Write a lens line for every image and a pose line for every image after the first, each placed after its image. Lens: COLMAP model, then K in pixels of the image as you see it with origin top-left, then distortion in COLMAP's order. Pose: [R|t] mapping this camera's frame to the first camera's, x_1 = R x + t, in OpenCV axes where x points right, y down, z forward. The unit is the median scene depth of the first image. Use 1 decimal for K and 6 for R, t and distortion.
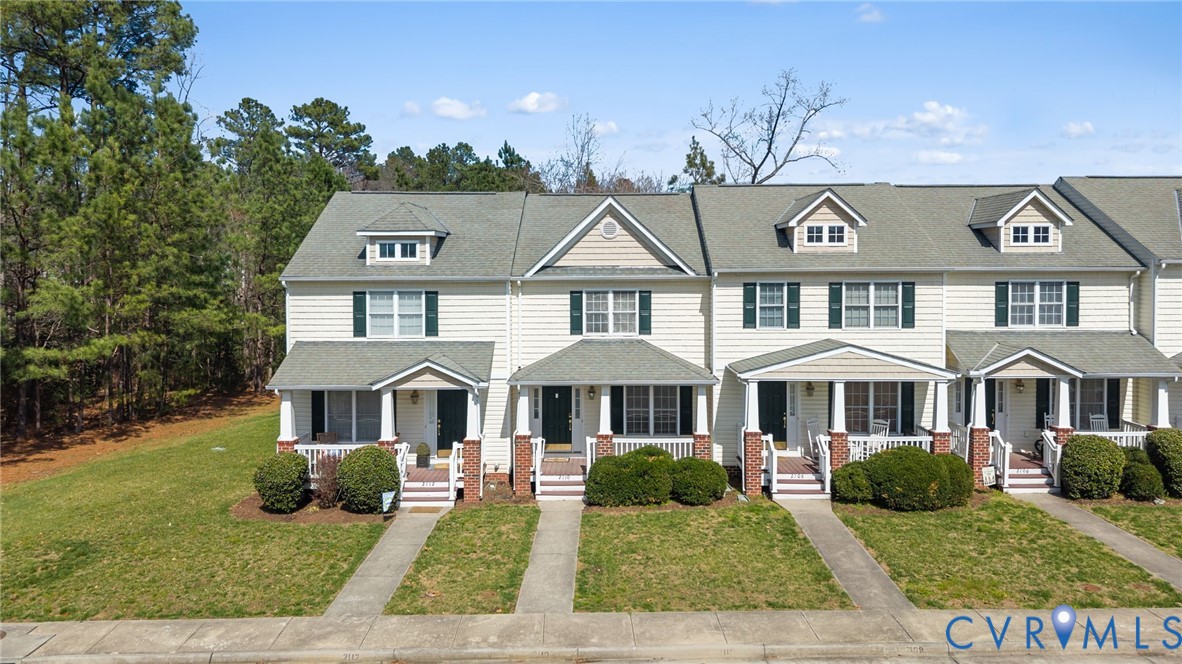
lens RADIAL K [[805.6, 0, 596.3], [0, 805.6, 286.2], [0, 0, 1]] dist [-0.006454, -0.005298]
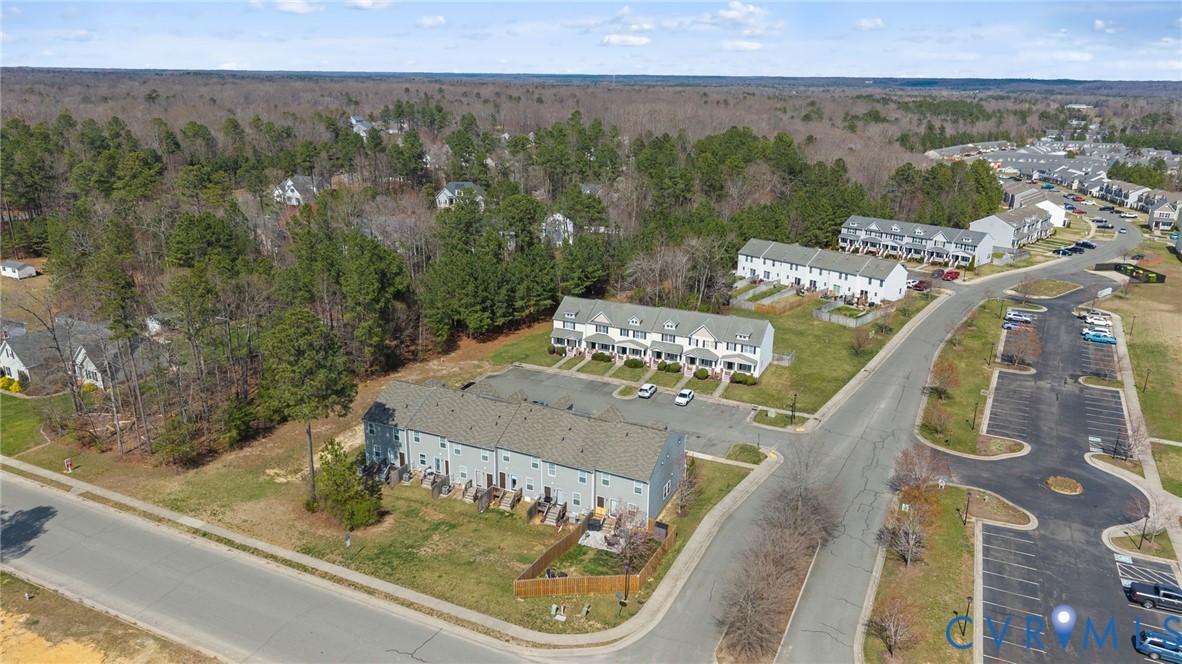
lens RADIAL K [[817.4, 0, 591.0], [0, 817.4, 332.0], [0, 0, 1]] dist [0.000441, -0.003063]
pose [[0.901742, 0.141764, -0.408368, 2.533521], [-0.014855, 0.954300, 0.298480, -1.837895], [0.432019, -0.263085, 0.862639, -4.480782]]
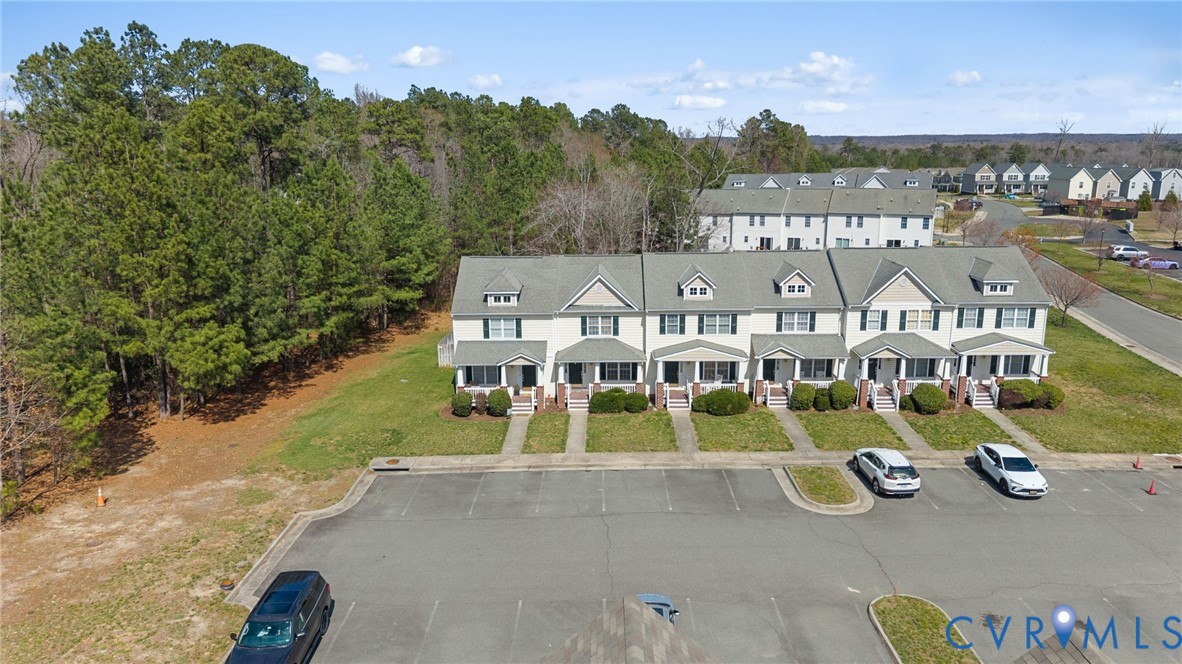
lens RADIAL K [[817.4, 0, 591.0], [0, 817.4, 332.0], [0, 0, 1]] dist [0.000441, -0.003063]
pose [[0.999936, -0.003966, -0.010560, 0.017697], [0.006134, 0.976831, 0.213924, -0.439039], [0.009467, -0.213975, 0.976793, -1.204160]]
